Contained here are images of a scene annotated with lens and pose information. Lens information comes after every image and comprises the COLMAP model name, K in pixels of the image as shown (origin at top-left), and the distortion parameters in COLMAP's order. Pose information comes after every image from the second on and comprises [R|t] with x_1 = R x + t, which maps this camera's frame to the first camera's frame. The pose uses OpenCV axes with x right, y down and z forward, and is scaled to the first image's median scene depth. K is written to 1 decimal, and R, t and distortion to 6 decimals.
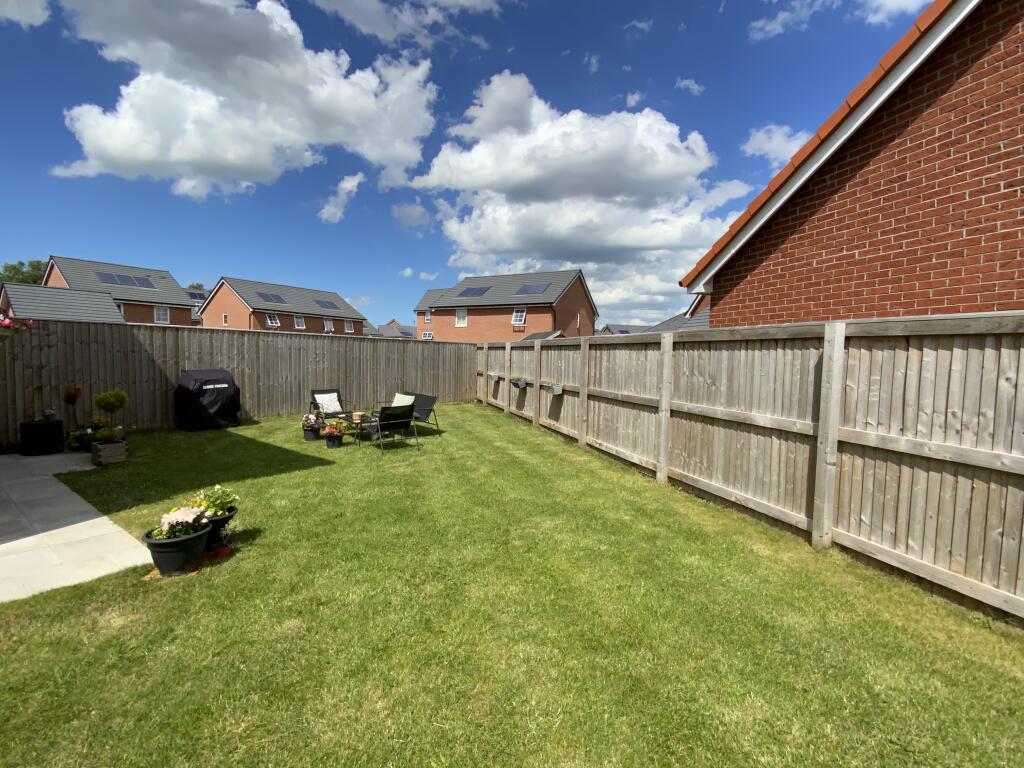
lens RADIAL K [[478.6, 0, 512.0], [0, 478.6, 384.0], [0, 0, 1]] dist [-0.000159, -0.000137]
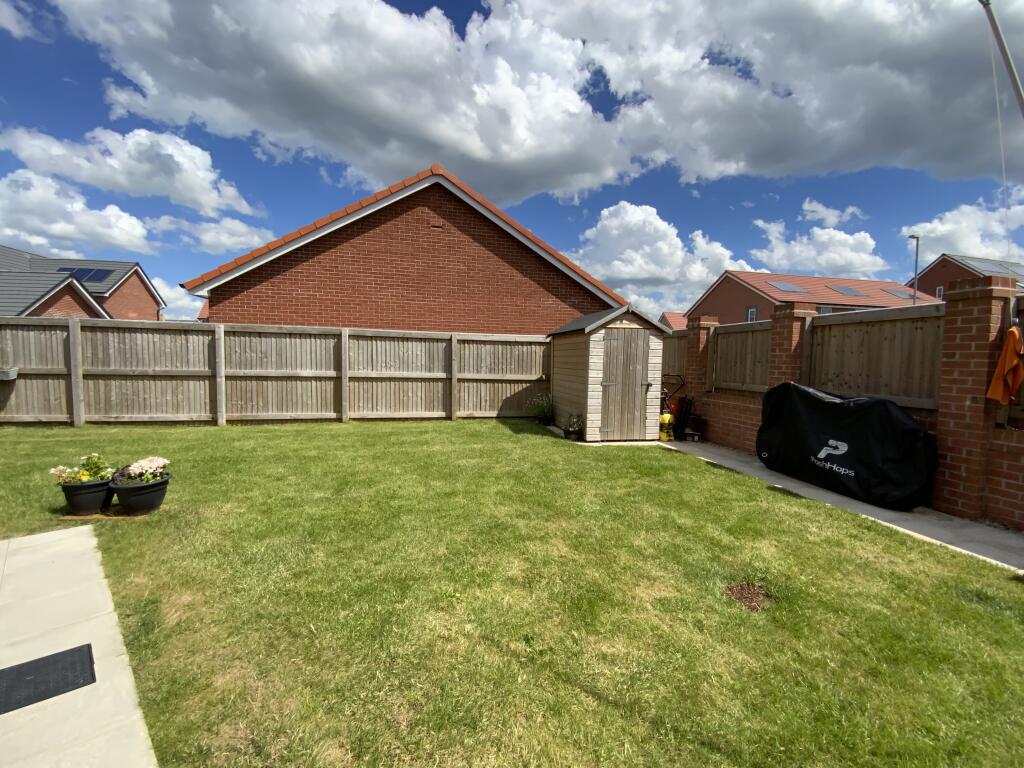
lens RADIAL K [[399.5, 0, 507.8], [0, 399.5, 377.2], [0, 0, 1]] dist [0.000382, 0.000051]
pose [[0.094179, -0.071962, 0.992951, -1.090888], [0.041654, 0.996796, 0.068290, 0.010502], [-0.994684, 0.034929, 0.096875, -0.011500]]
